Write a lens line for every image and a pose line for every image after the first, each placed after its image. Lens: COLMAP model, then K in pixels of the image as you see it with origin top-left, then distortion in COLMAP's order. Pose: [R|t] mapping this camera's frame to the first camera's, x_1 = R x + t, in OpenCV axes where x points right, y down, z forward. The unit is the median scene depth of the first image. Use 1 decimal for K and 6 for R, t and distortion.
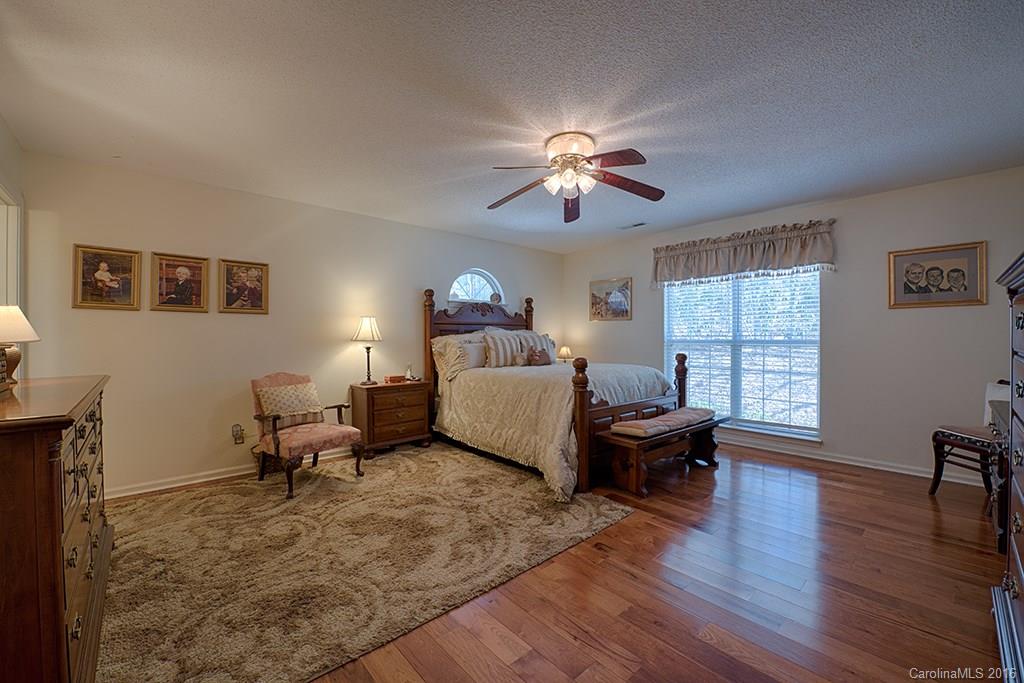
lens RADIAL K [[413.4, 0, 511.0], [0, 413.4, 337.2], [0, 0, 1]] dist [-0.016766, -0.001159]
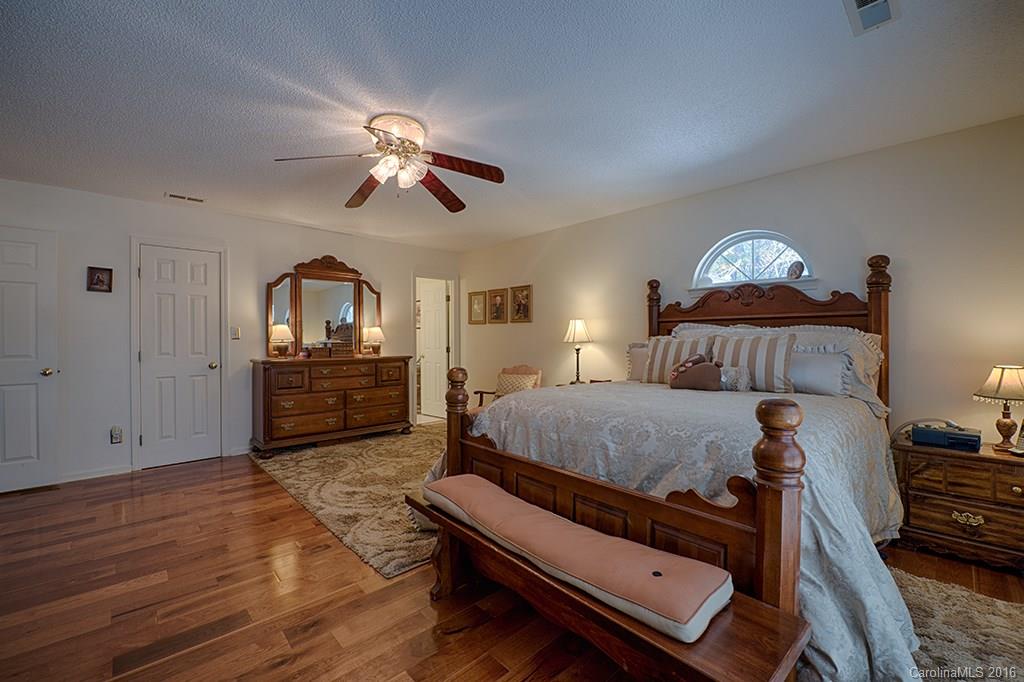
lens RADIAL K [[413.4, 0, 513.2], [0, 413.4, 339.8], [0, 0, 1]] dist [-0.016766, -0.001159]
pose [[0.031696, 0.006858, -0.999474, 0.810918], [0.001206, 0.999975, 0.006900, -0.006419], [0.999497, -0.001424, 0.031687, 0.940340]]
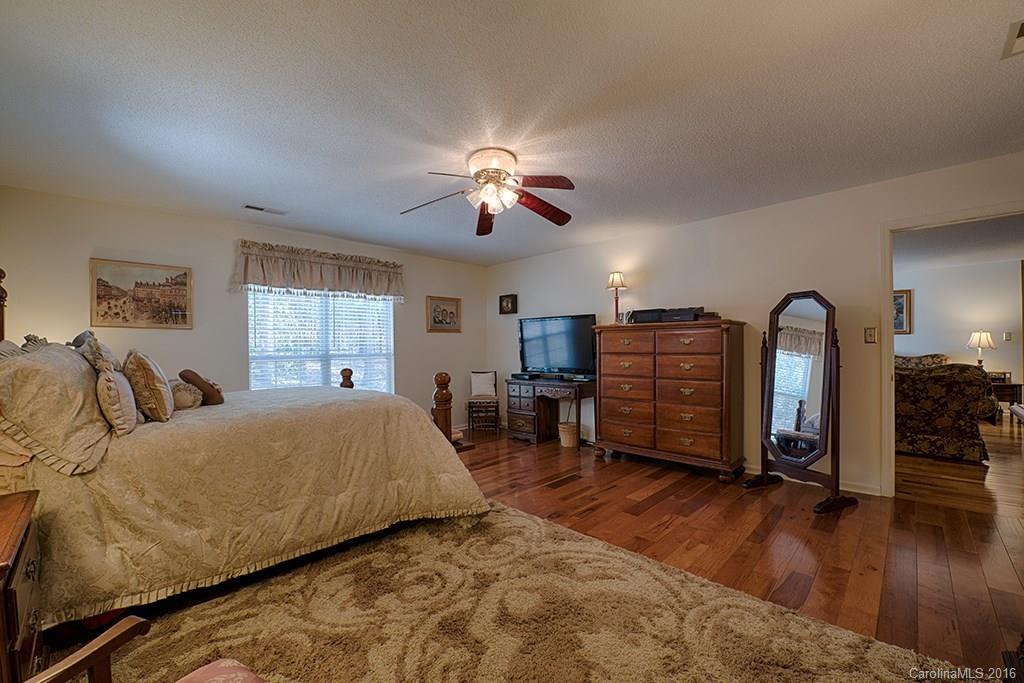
lens RADIAL K [[413.4, 0, 505.1], [0, 413.4, 347.1], [0, 0, 1]] dist [-0.016766, -0.001159]
pose [[-0.059726, 0.003790, 0.998208, -0.672065], [0.012524, 0.999917, -0.003047, -0.003858], [-0.998136, 0.012320, -0.059769, 0.793977]]
